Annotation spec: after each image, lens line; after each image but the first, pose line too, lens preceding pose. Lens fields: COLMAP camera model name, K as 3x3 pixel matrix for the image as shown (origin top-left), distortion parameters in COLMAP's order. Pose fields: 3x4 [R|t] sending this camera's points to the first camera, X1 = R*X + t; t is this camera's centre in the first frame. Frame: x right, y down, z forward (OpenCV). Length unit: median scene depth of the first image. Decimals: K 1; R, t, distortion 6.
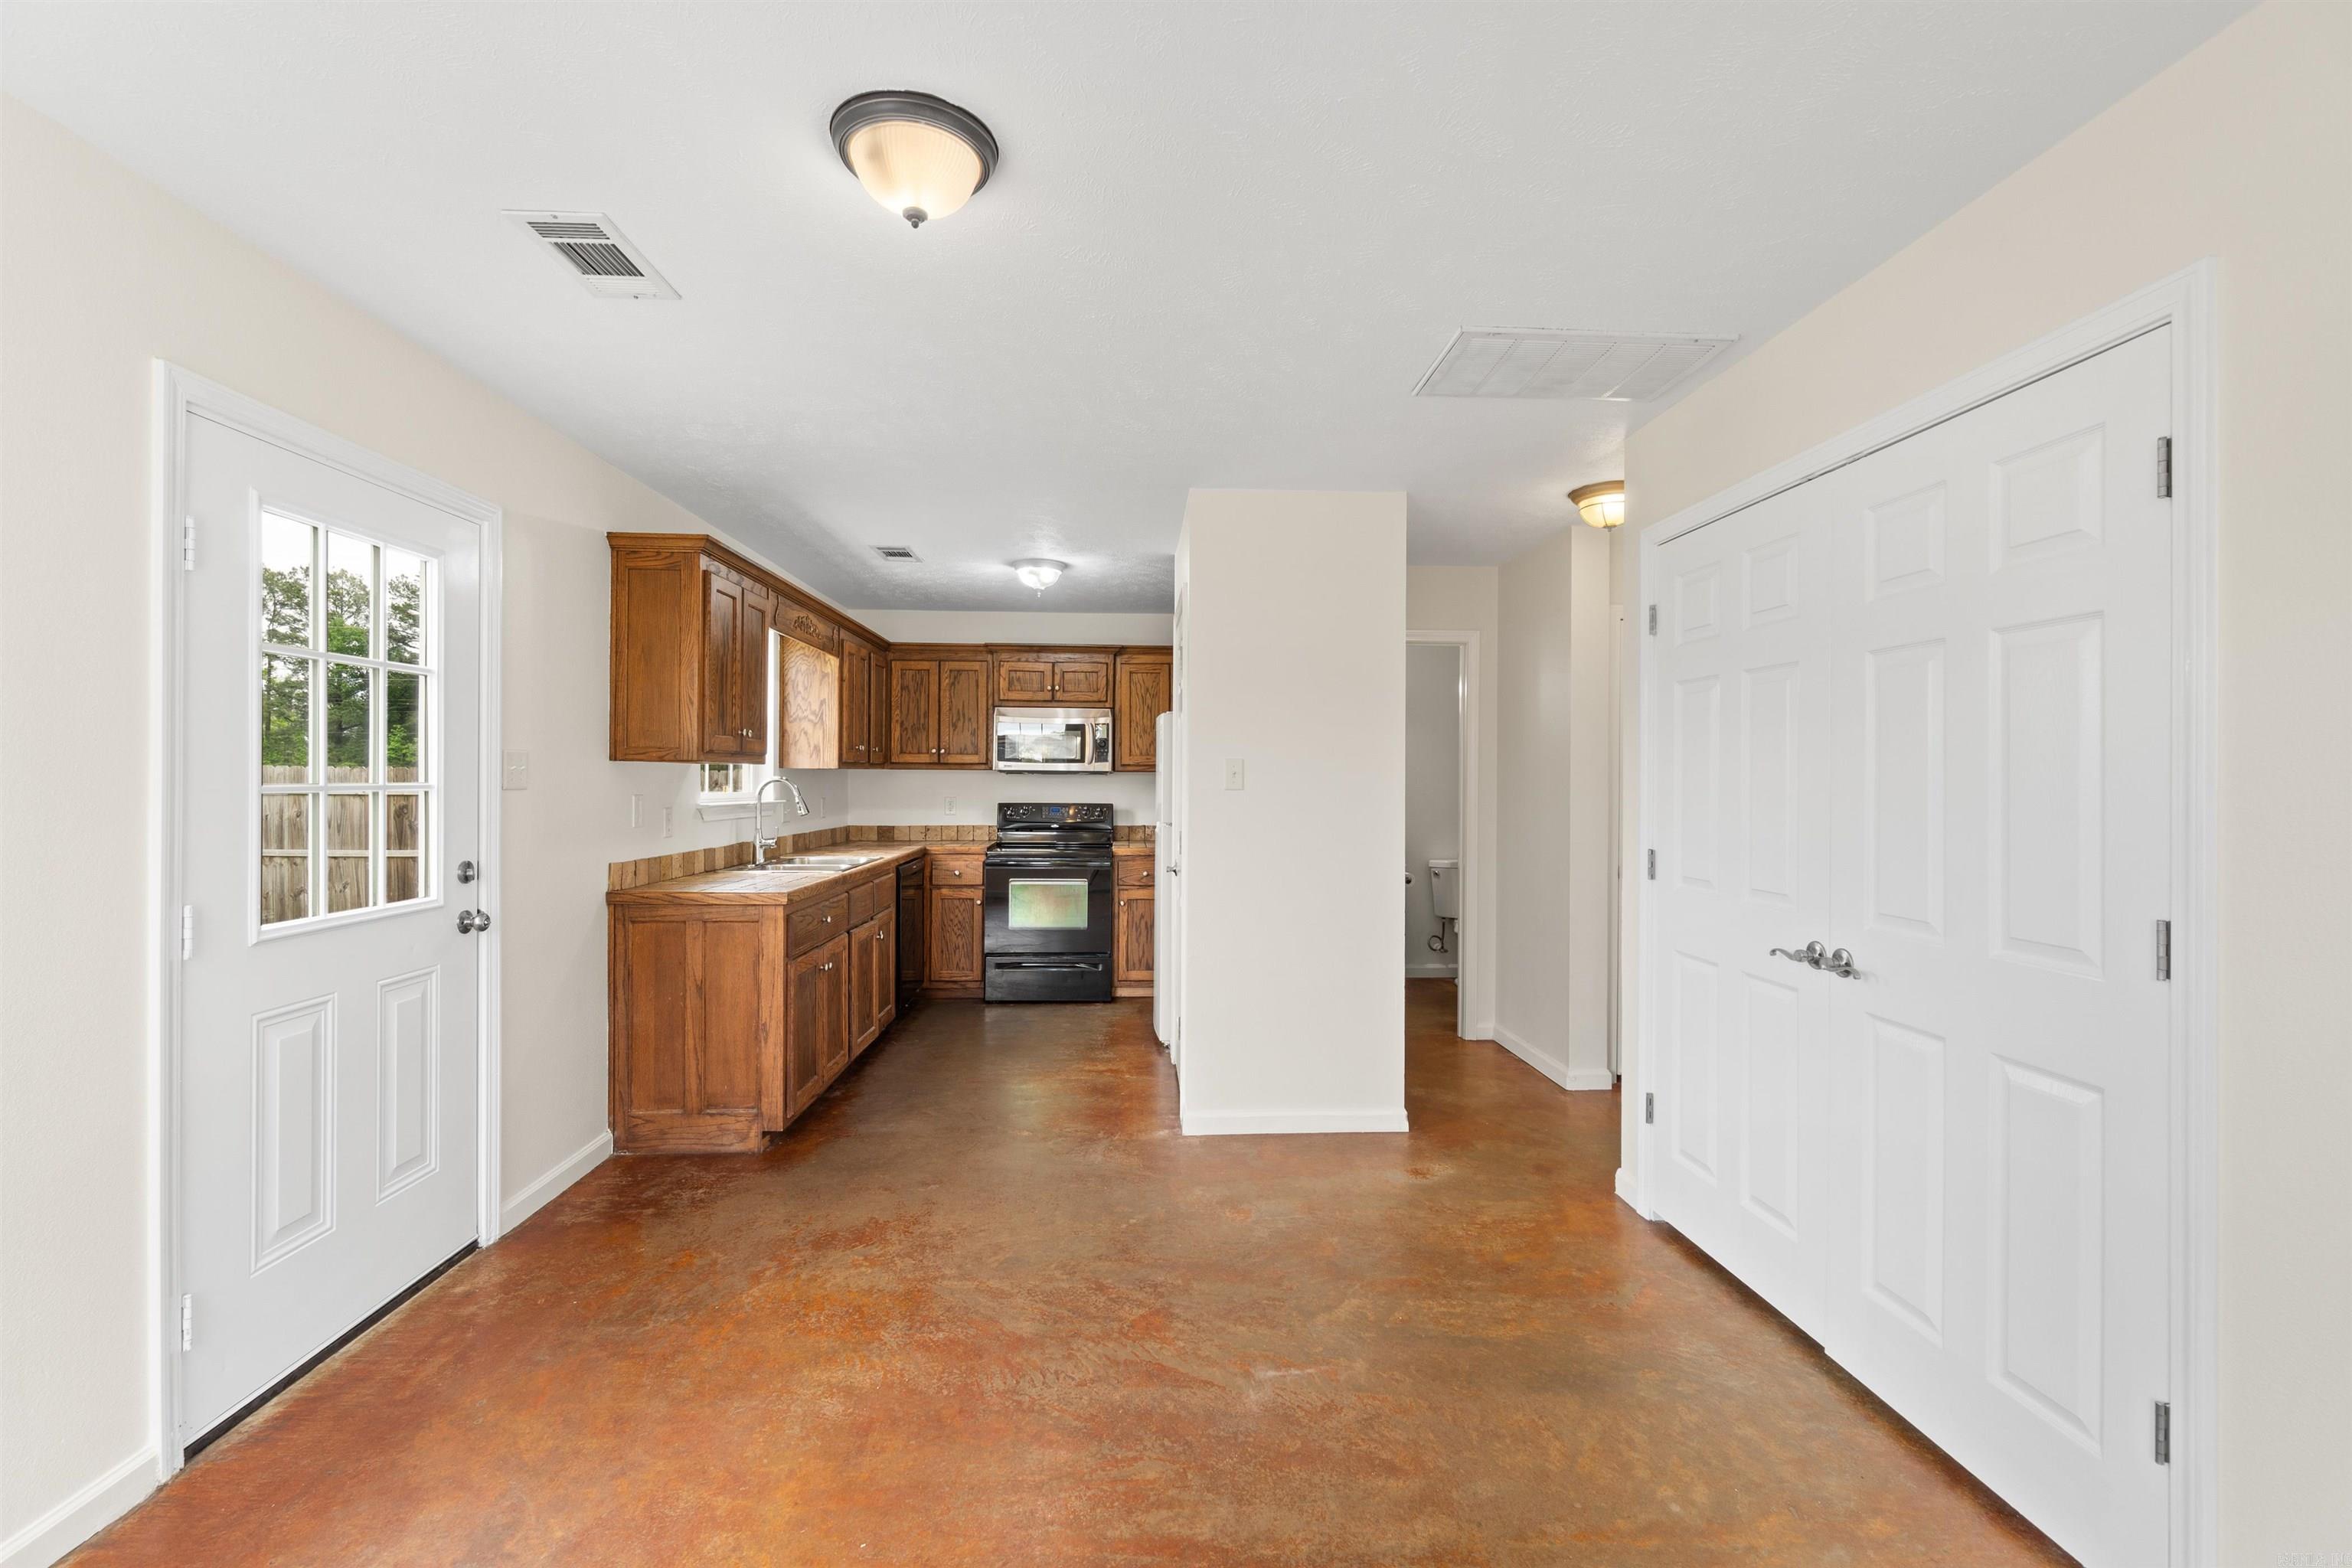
lens RADIAL K [[1013.5, 0, 1175.4], [0, 1013.5, 775.3], [0, 0, 1]] dist [-0.000609, 0.000244]
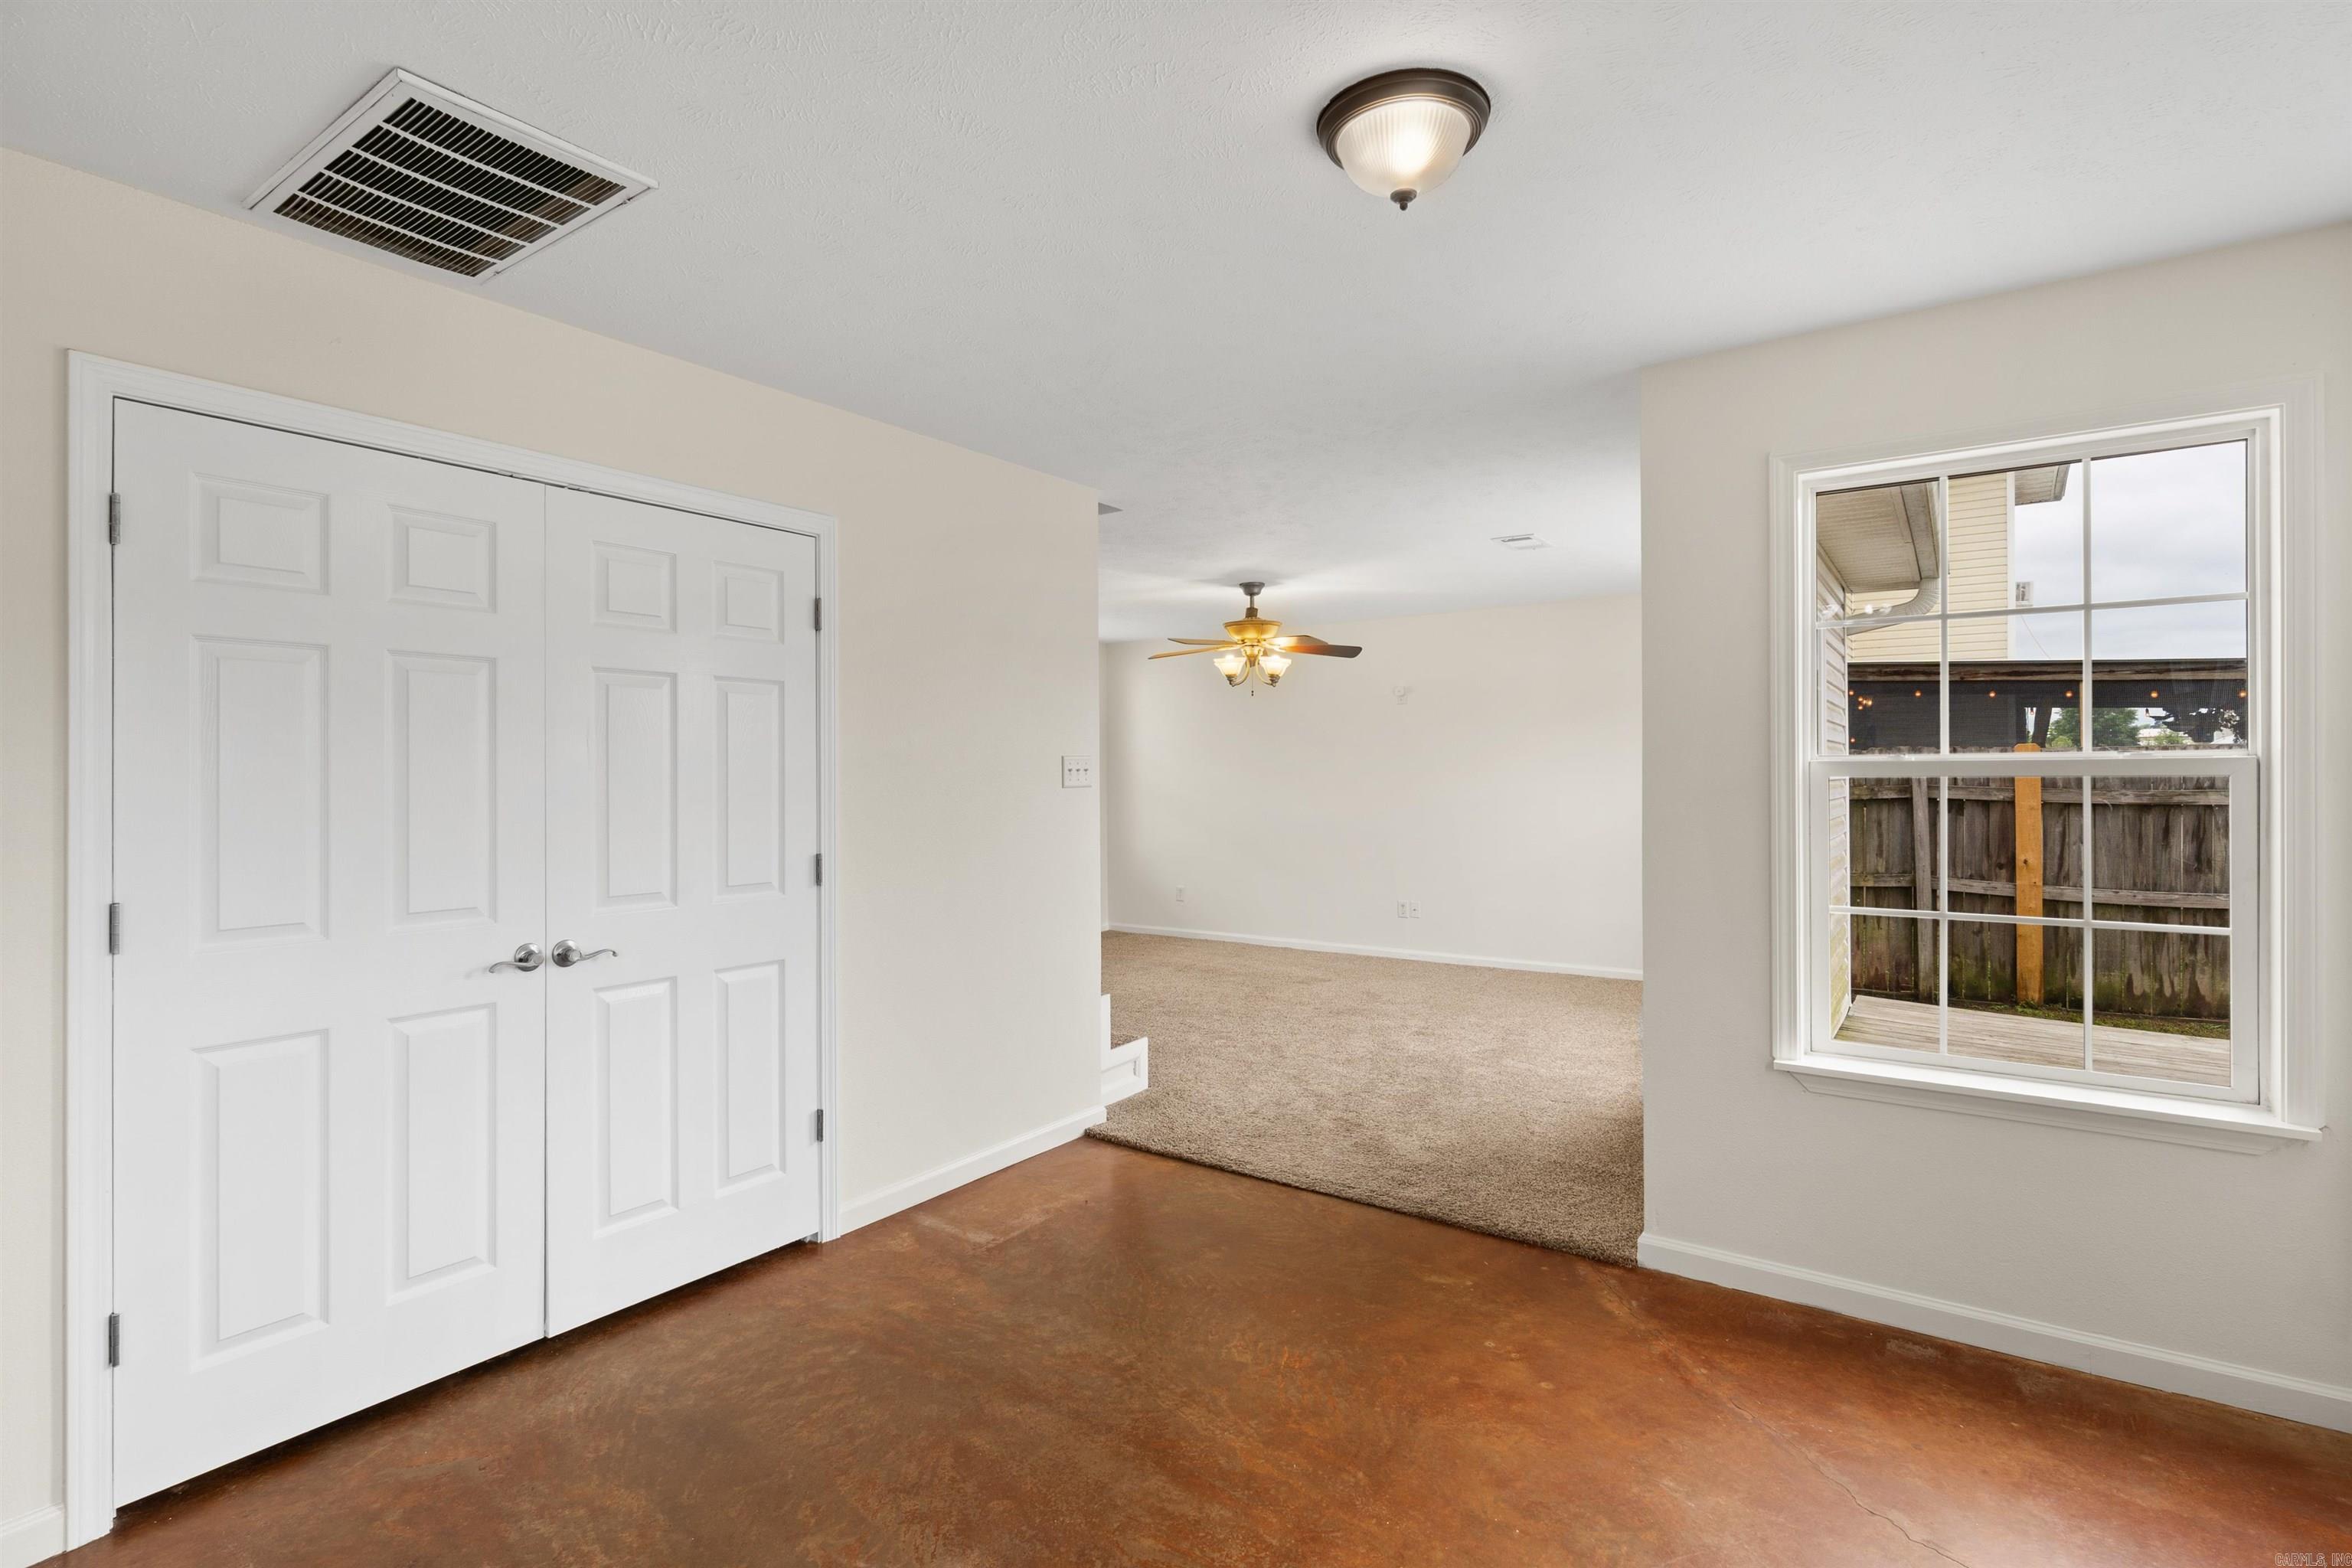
lens RADIAL K [[1136.3, 0, 1174.1], [0, 1136.3, 780.1], [0, 0, 1]] dist [-0.000604, 0.000870]
pose [[-0.786726, -0.004156, 0.617289, -0.325798], [-0.000326, 0.999980, 0.006317, -0.003381], [-0.617303, 0.004768, -0.786711, 0.863620]]
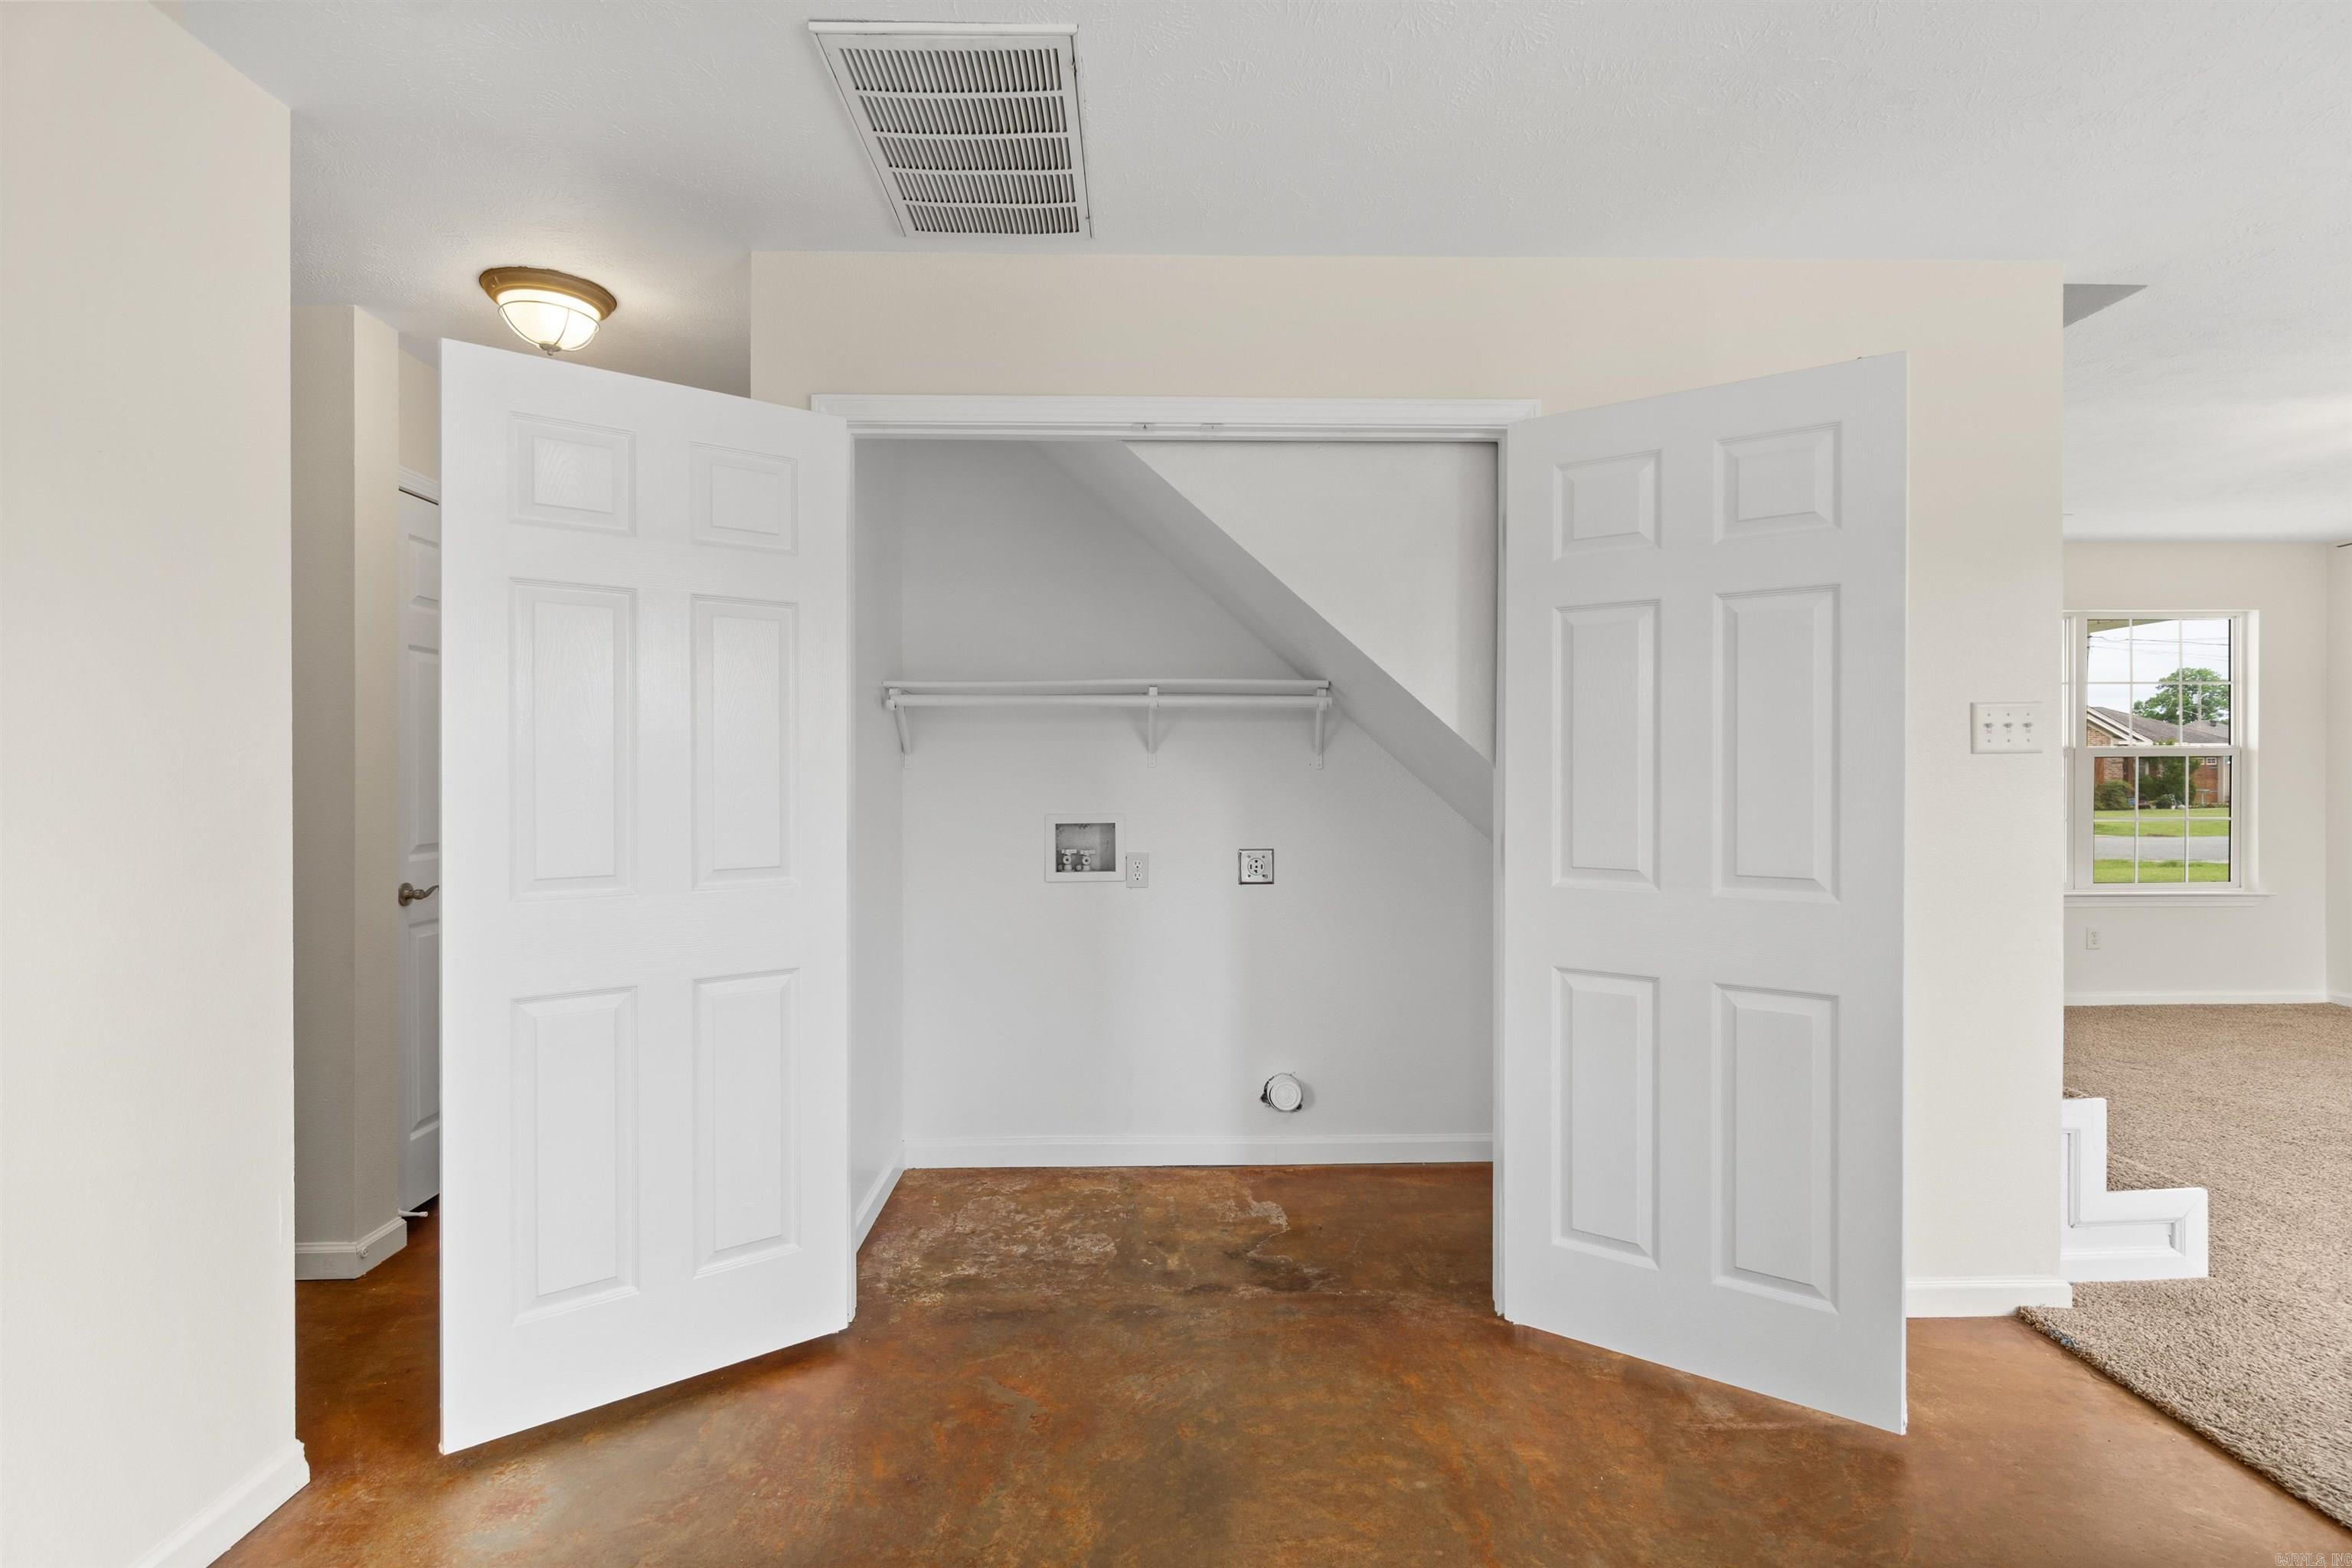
lens RADIAL K [[1147.7, 0, 1177.7], [0, 1147.7, 776.3], [0, 0, 1]] dist [-0.001763, 0.001153]
pose [[0.019723, -0.012074, 0.999733, -0.274727], [-0.002806, 0.999922, 0.012131, 0.016235], [-0.999802, -0.003045, 0.019687, 0.559188]]
